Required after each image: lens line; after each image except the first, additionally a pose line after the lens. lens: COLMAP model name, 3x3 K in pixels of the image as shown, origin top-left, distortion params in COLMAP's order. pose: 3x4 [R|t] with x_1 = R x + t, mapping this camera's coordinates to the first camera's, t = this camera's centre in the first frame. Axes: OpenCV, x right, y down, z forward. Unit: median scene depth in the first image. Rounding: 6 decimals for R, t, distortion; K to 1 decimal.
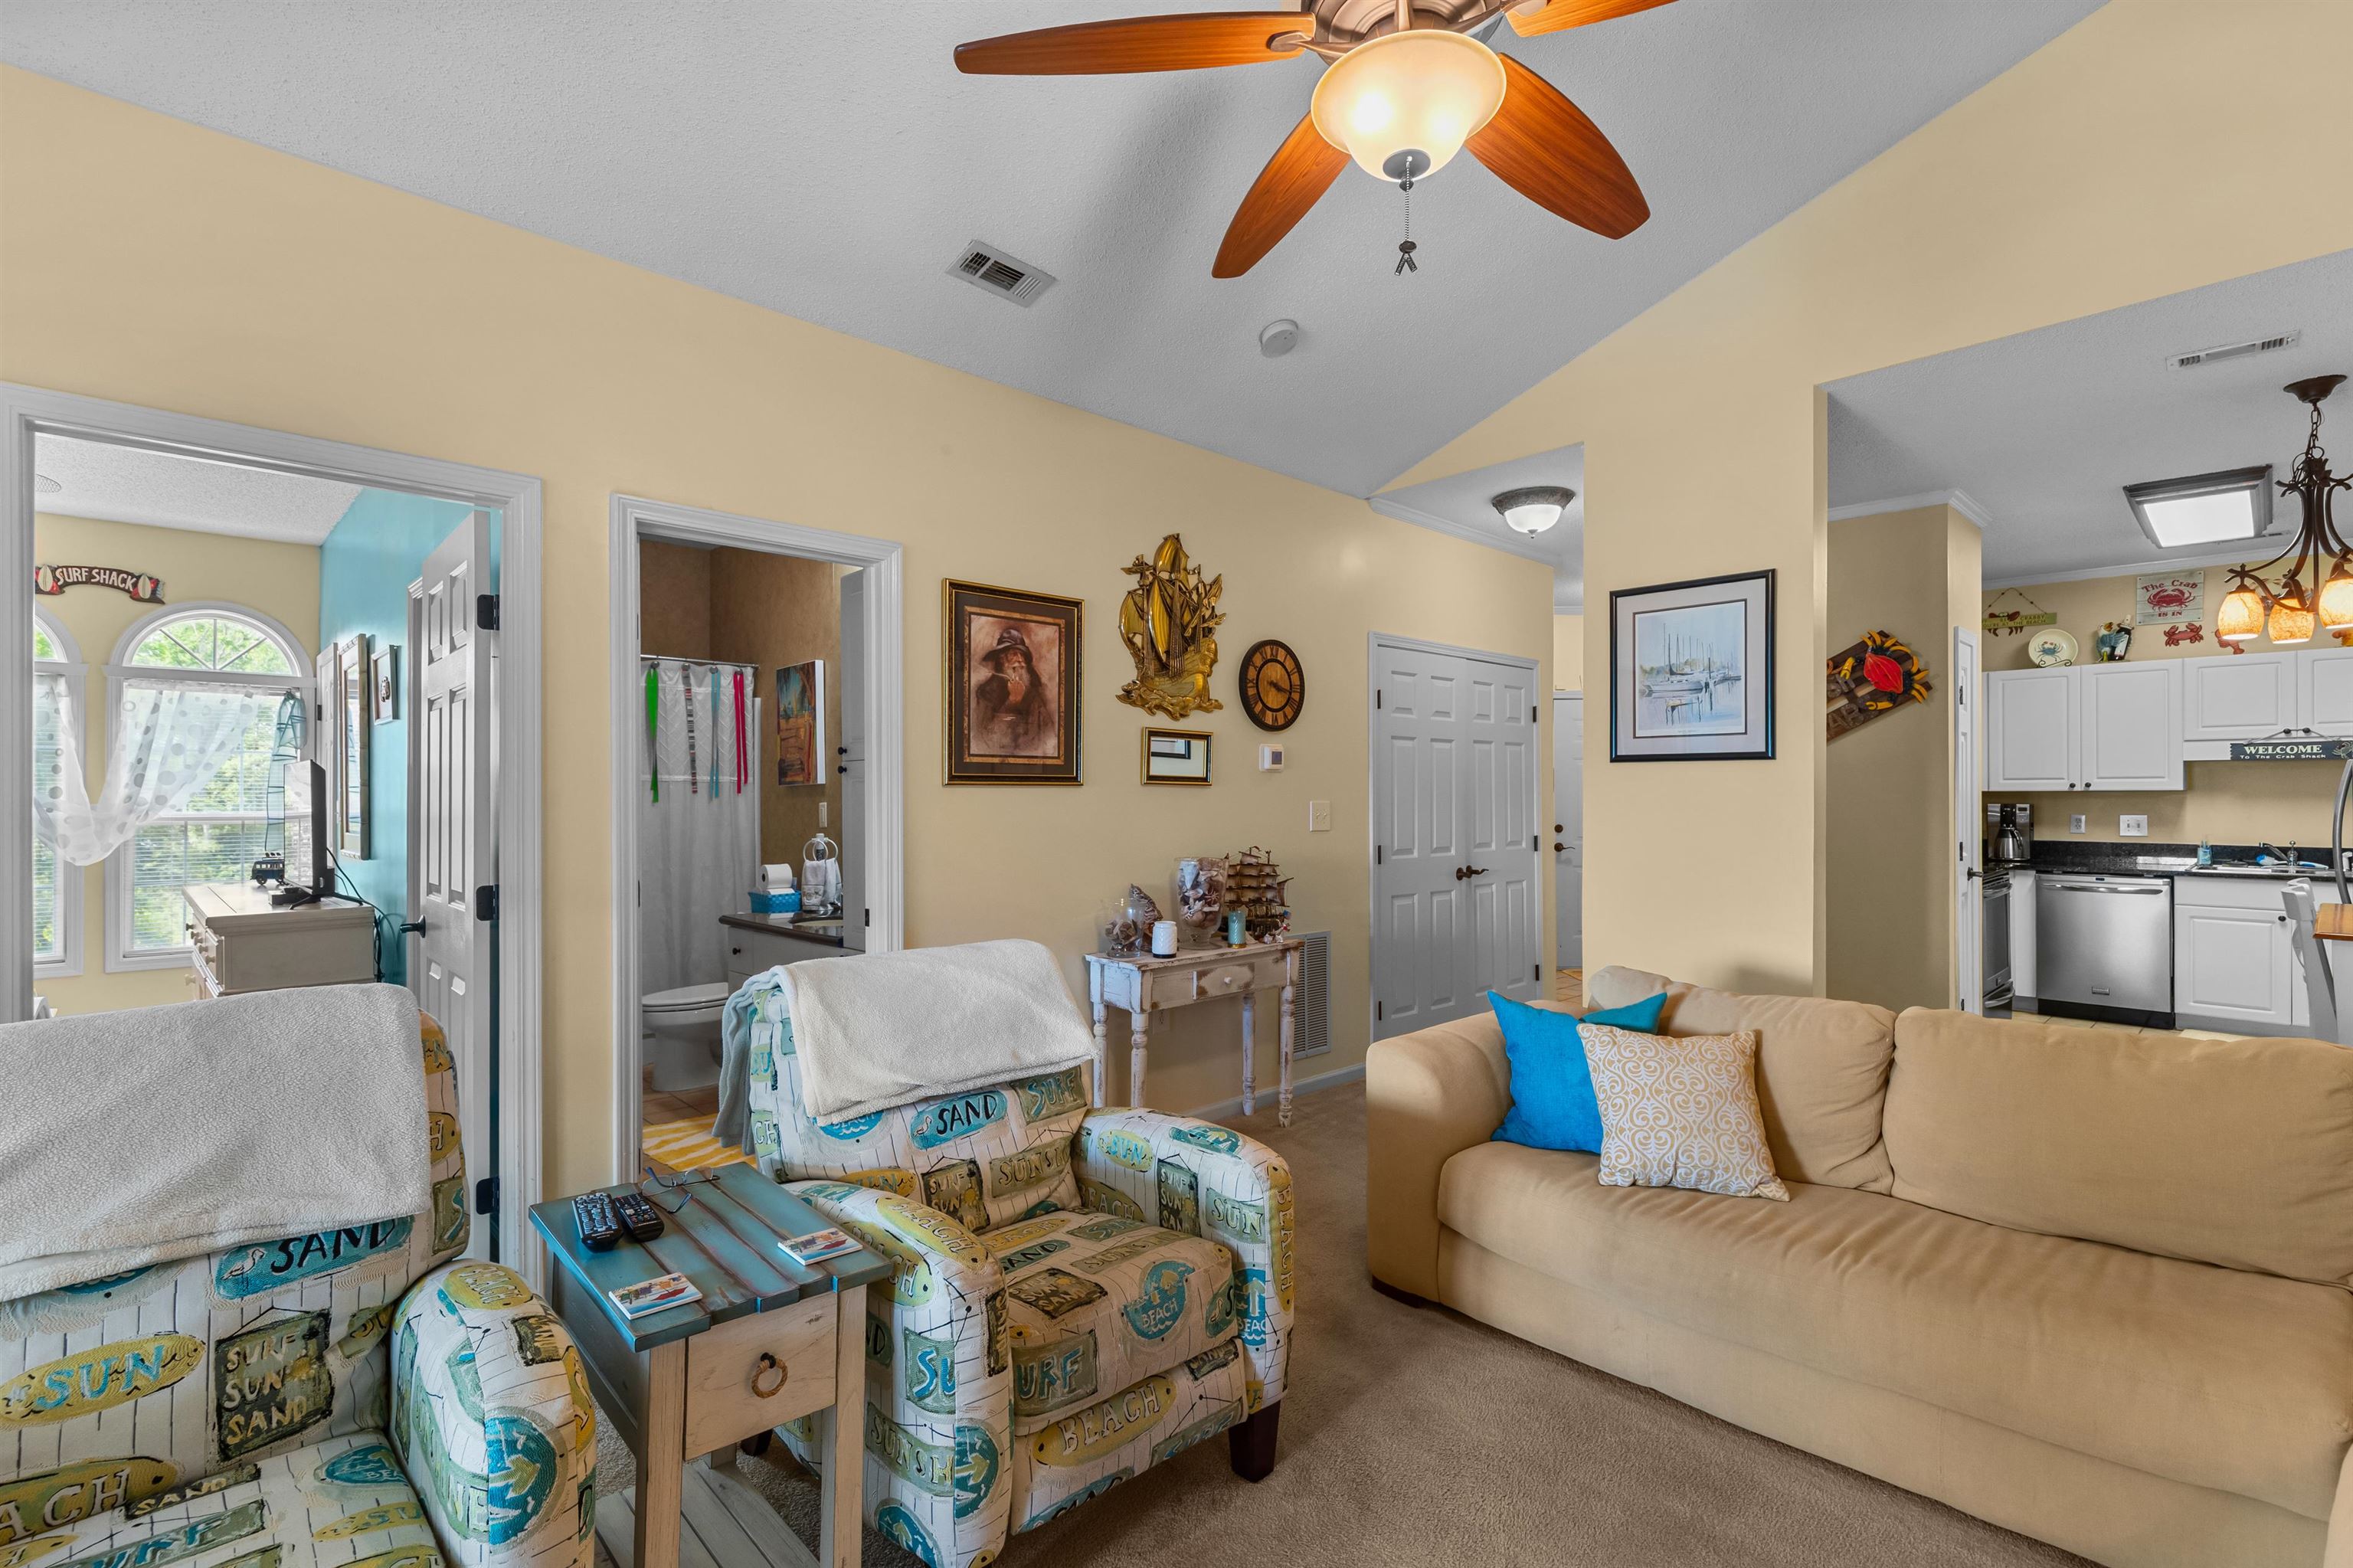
lens RADIAL K [[1067.8, 0, 1179.2], [0, 1067.8, 798.0], [0, 0, 1]] dist [0.006584, -0.001424]
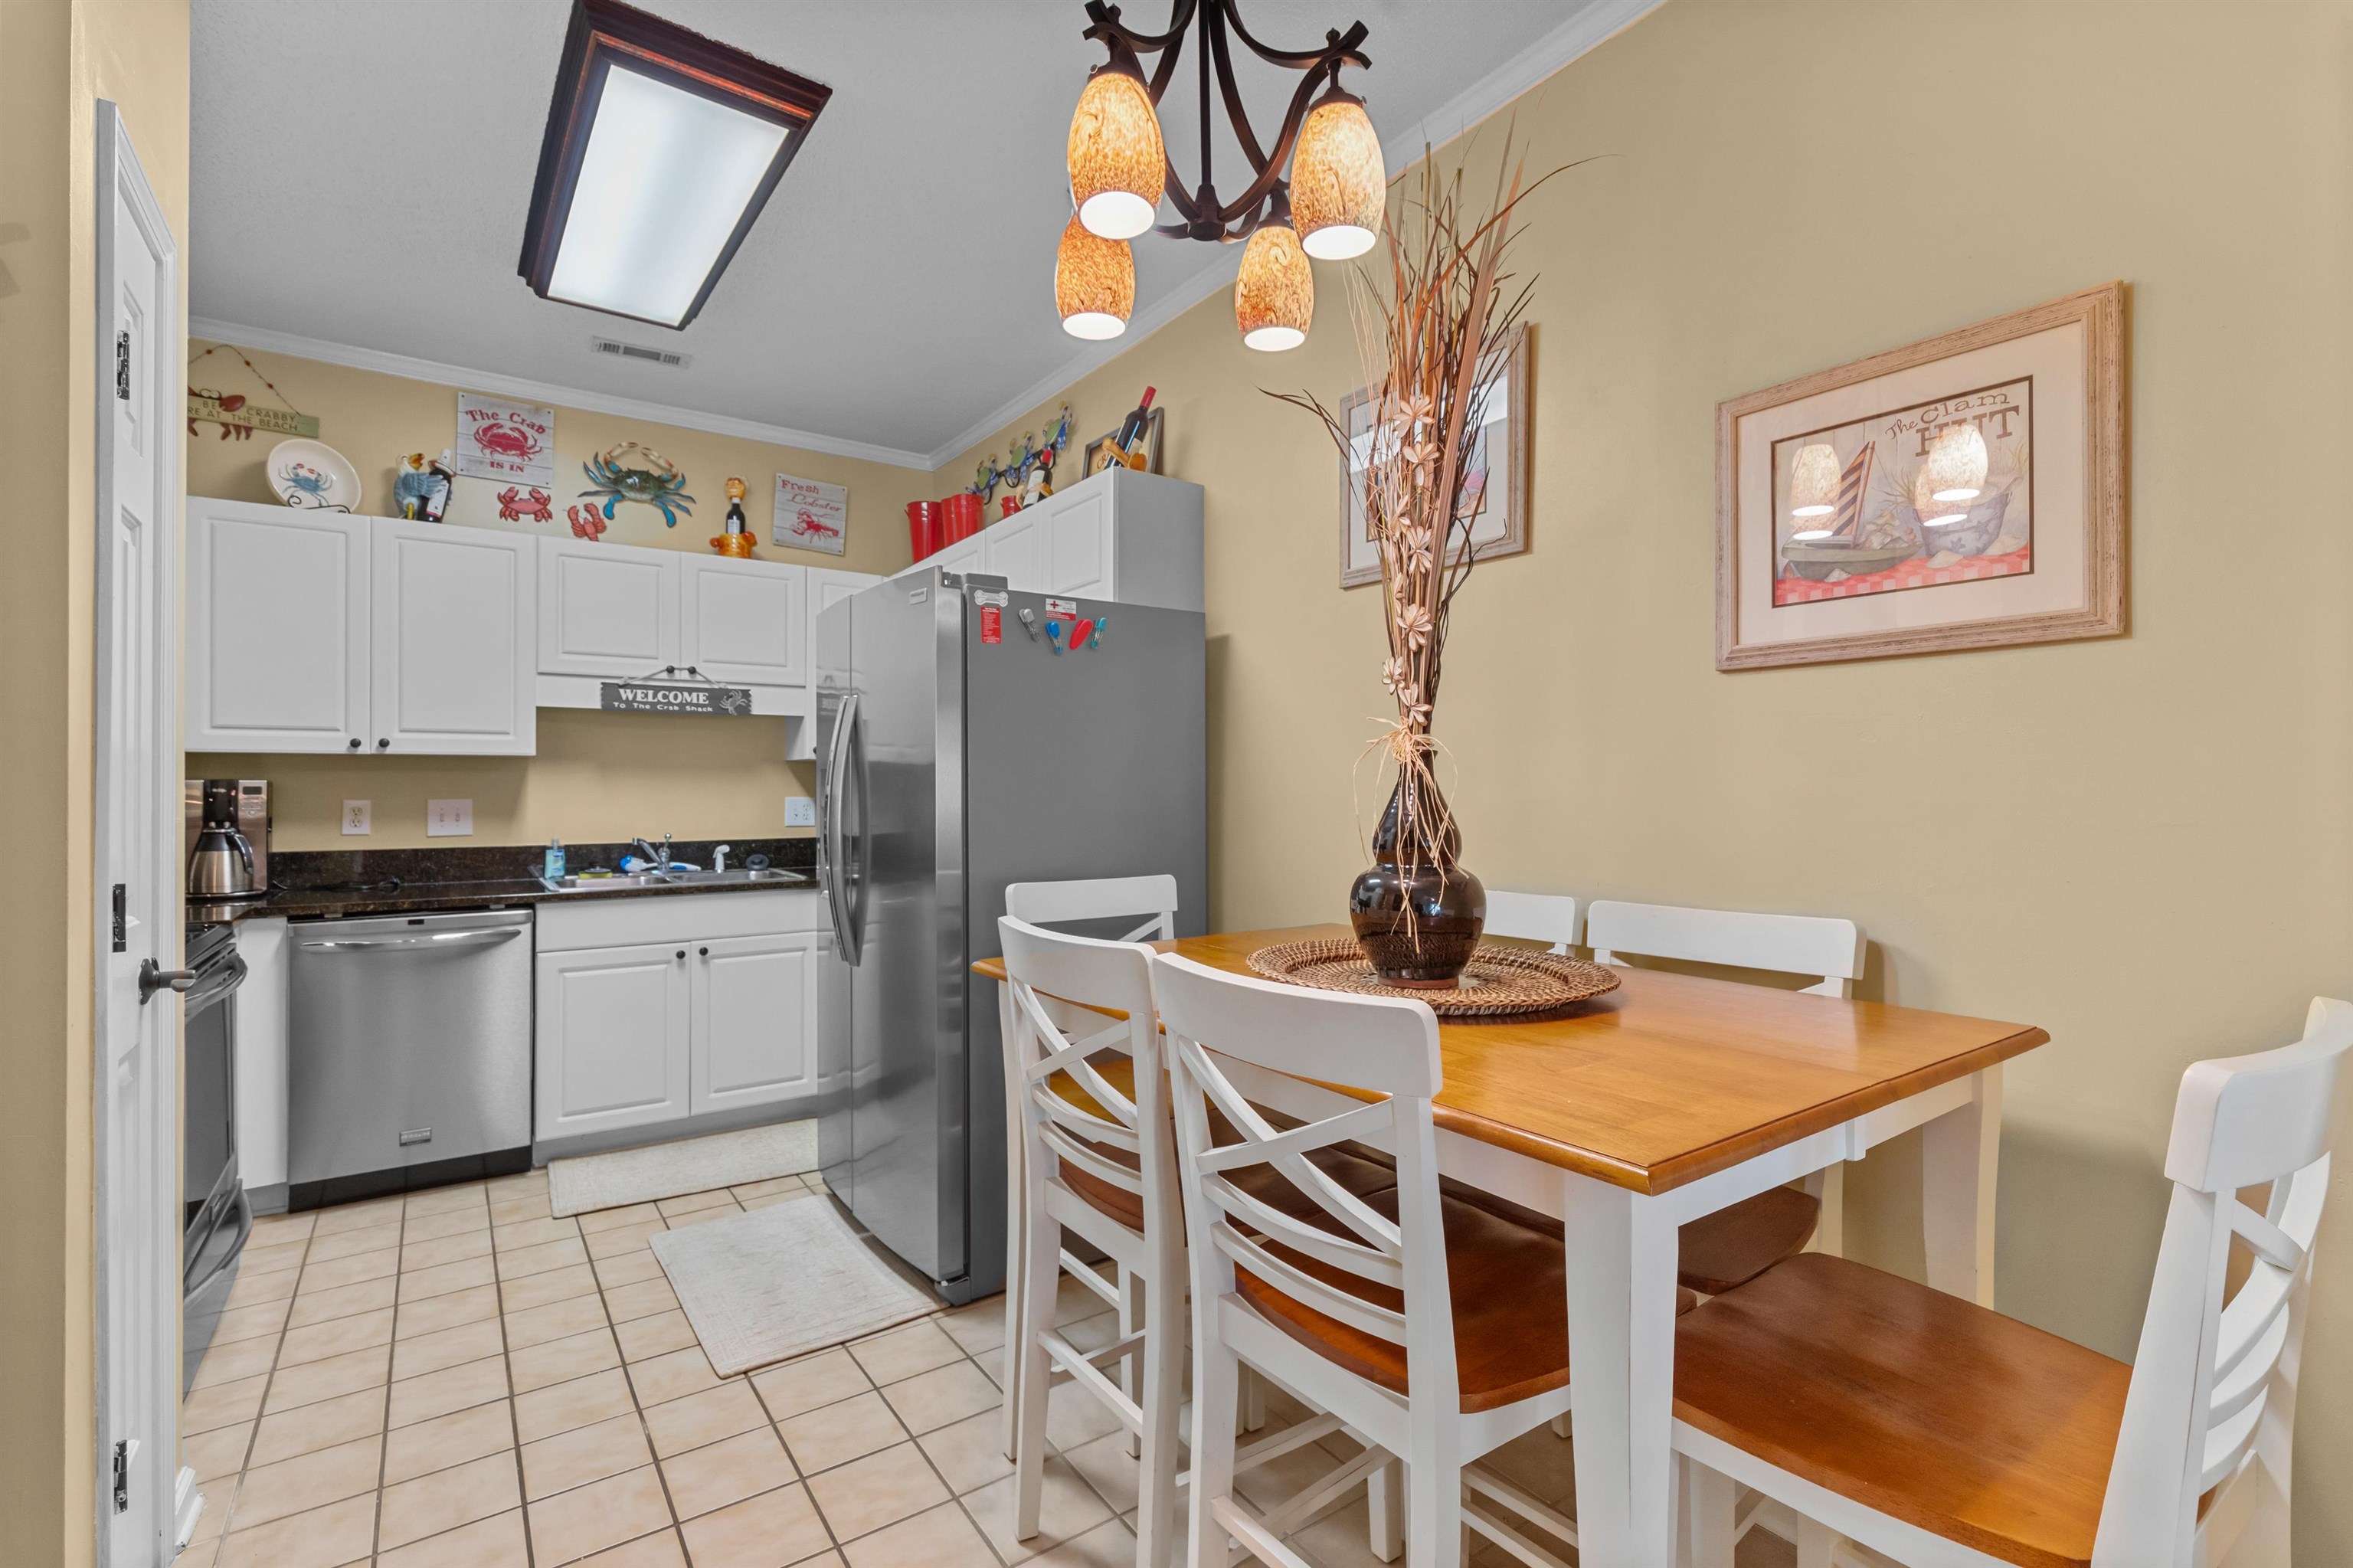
lens RADIAL K [[1067.8, 0, 1188.9], [0, 1067.8, 776.3], [0, 0, 1]] dist [0.006584, -0.001424]
pose [[0.142675, 0.013152, 0.989682, 0.436341], [0.005074, 0.999889, -0.014019, 0.015684], [-0.989757, 0.007022, 0.142592, 0.608275]]
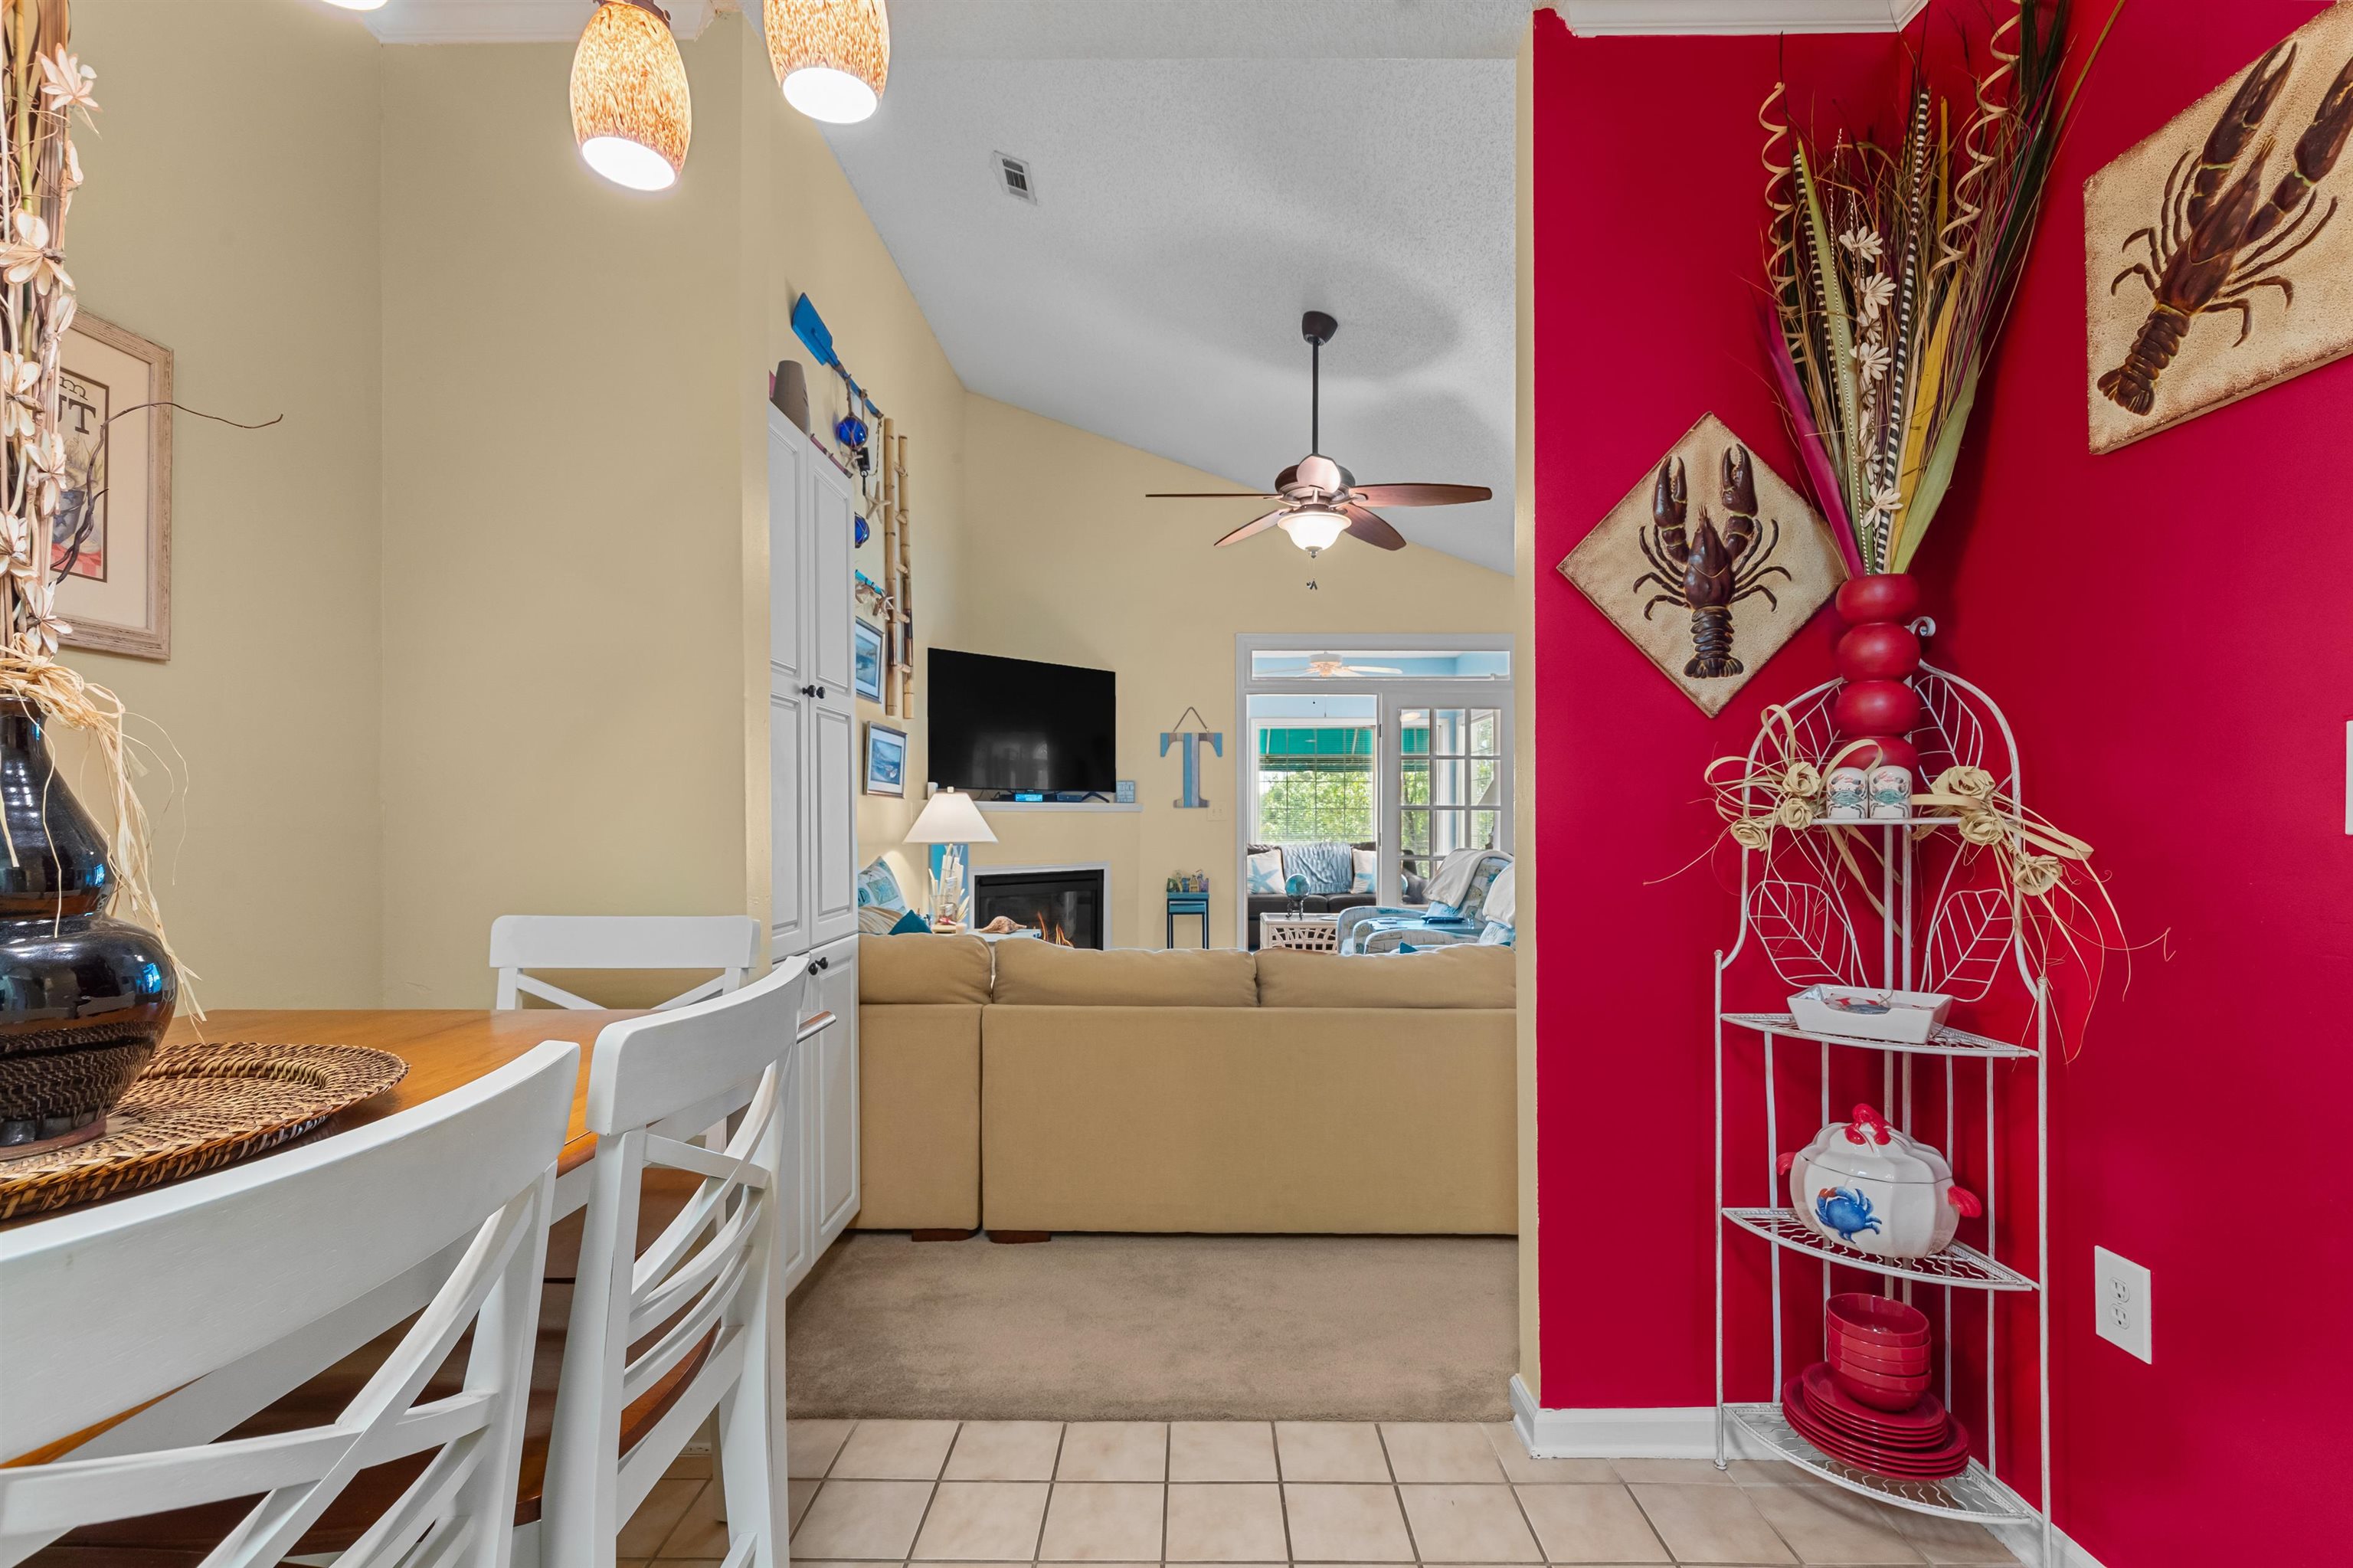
lens RADIAL K [[1067.8, 0, 1190.3], [0, 1067.8, 814.1], [0, 0, 1]] dist [0.006584, -0.001424]
pose [[-0.691273, -0.002809, -0.722589, 0.735302], [-0.001019, 0.999995, -0.002913, 0.021029], [0.722593, -0.001277, -0.691272, 0.819973]]
